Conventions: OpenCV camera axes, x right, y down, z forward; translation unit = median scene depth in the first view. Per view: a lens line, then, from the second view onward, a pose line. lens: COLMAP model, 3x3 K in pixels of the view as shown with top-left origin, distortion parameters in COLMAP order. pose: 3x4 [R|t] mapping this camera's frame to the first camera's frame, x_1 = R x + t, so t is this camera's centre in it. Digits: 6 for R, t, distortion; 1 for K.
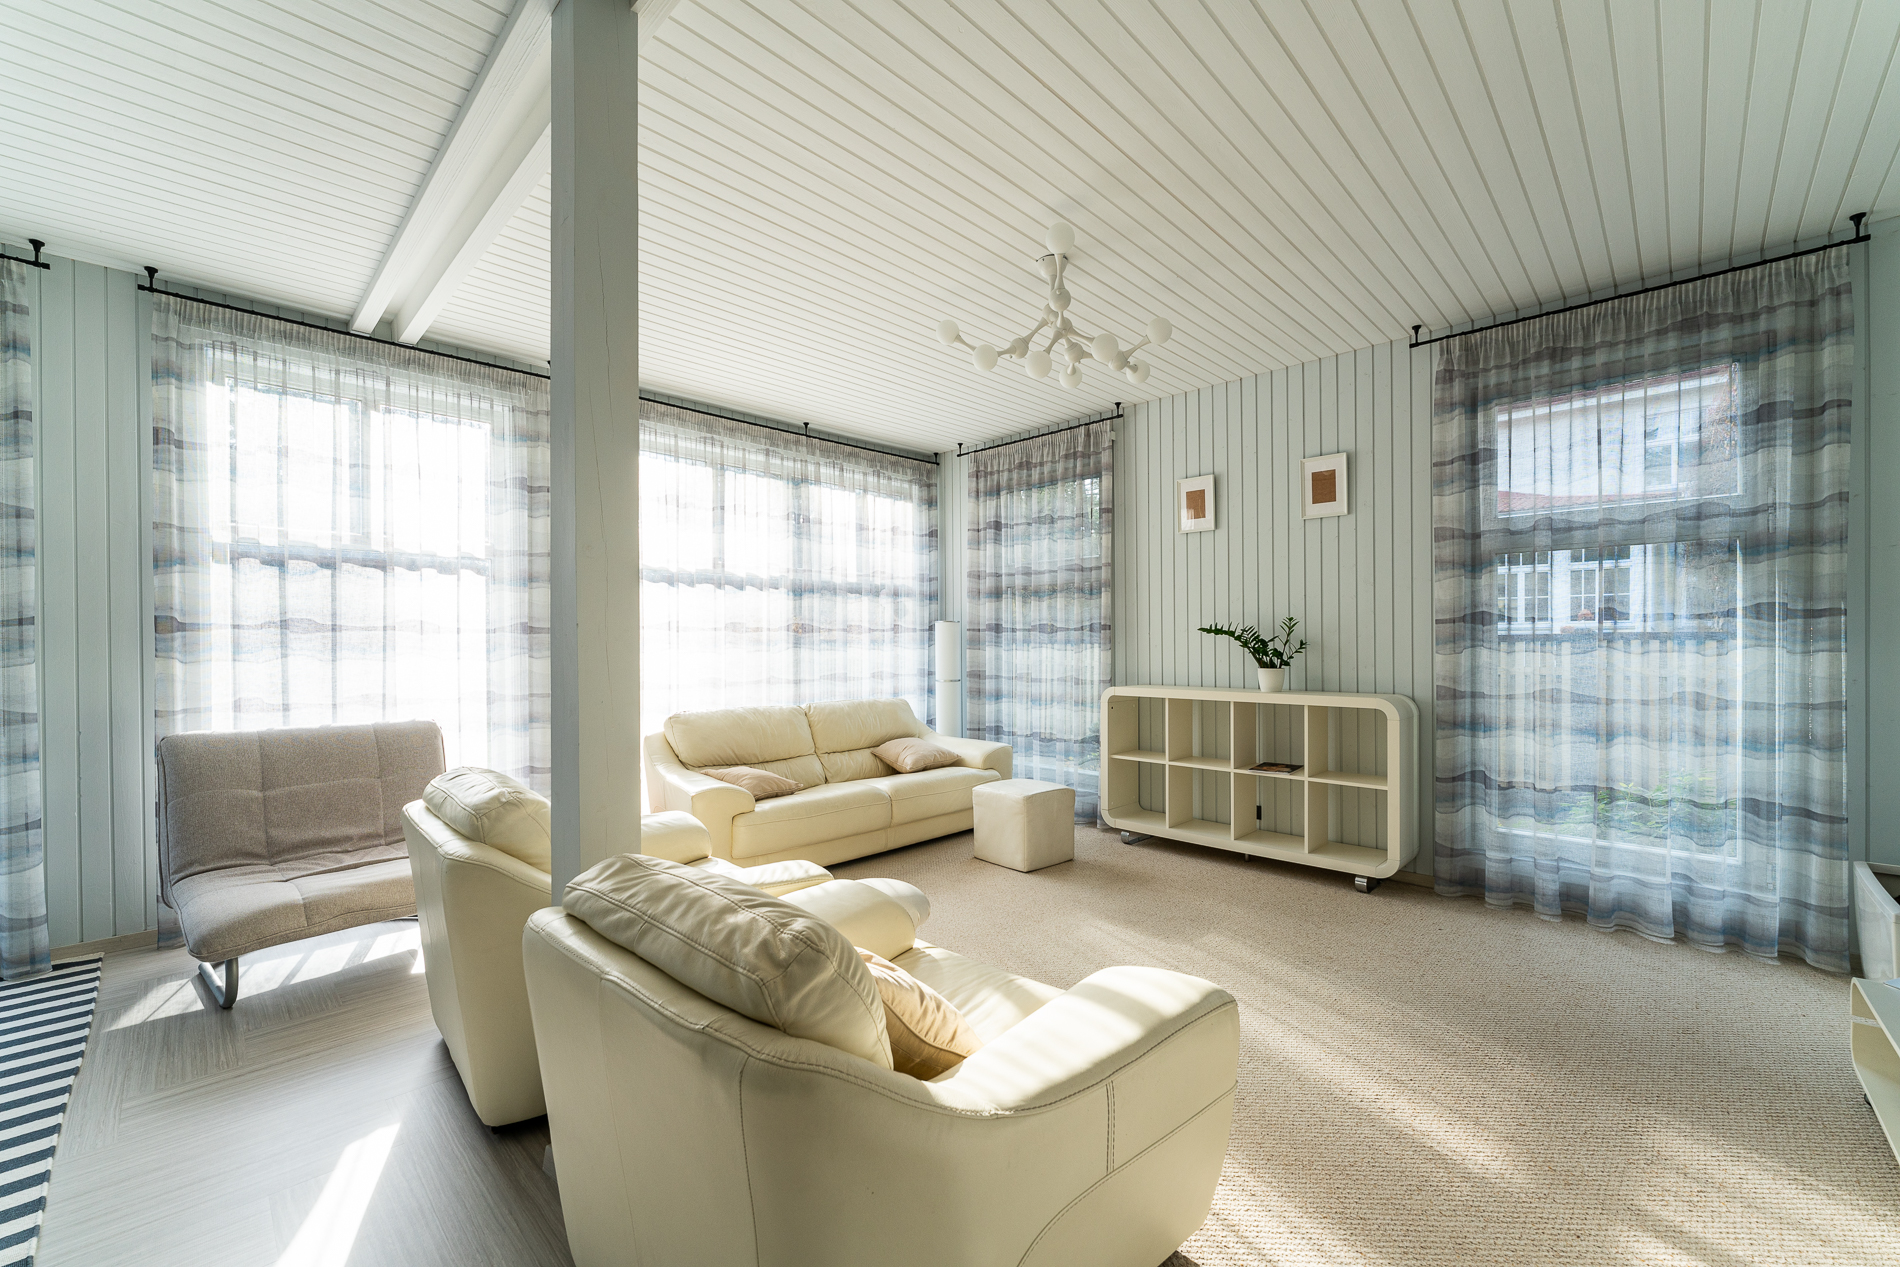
lens RADIAL K [[750.4, 0, 971.1], [0, 750.4, 647.3], [0, 0, 1]] dist [0.002250, 0.000081]
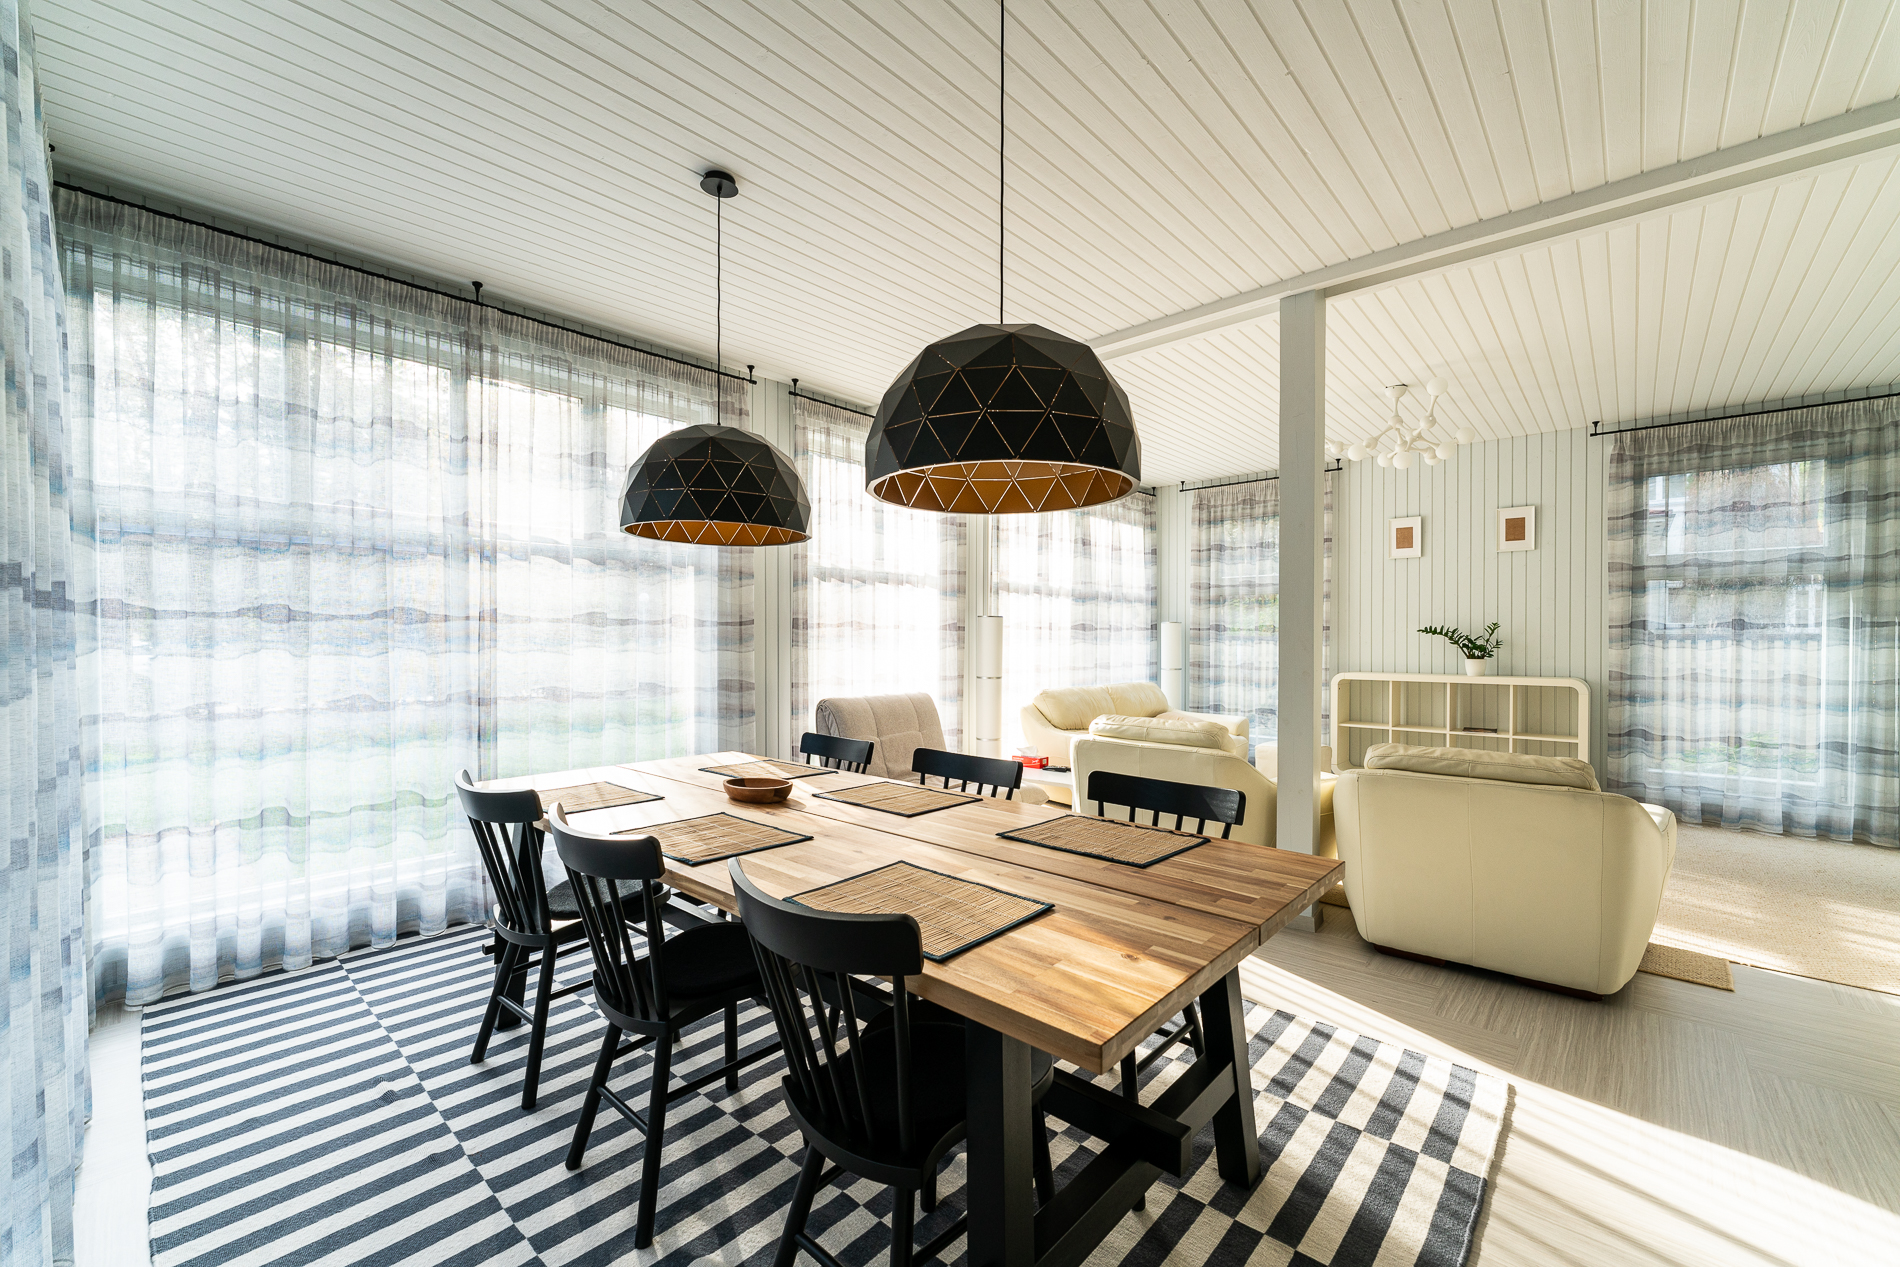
lens RADIAL K [[750.4, 0, 964.3], [0, 750.4, 646.5], [0, 0, 1]] dist [0.002250, 0.000081]
pose [[0.998811, 0.004713, 0.048530, -0.729951], [-0.004984, 0.999973, 0.005461, 0.002197], [-0.048503, -0.005696, 0.998807, -0.409057]]
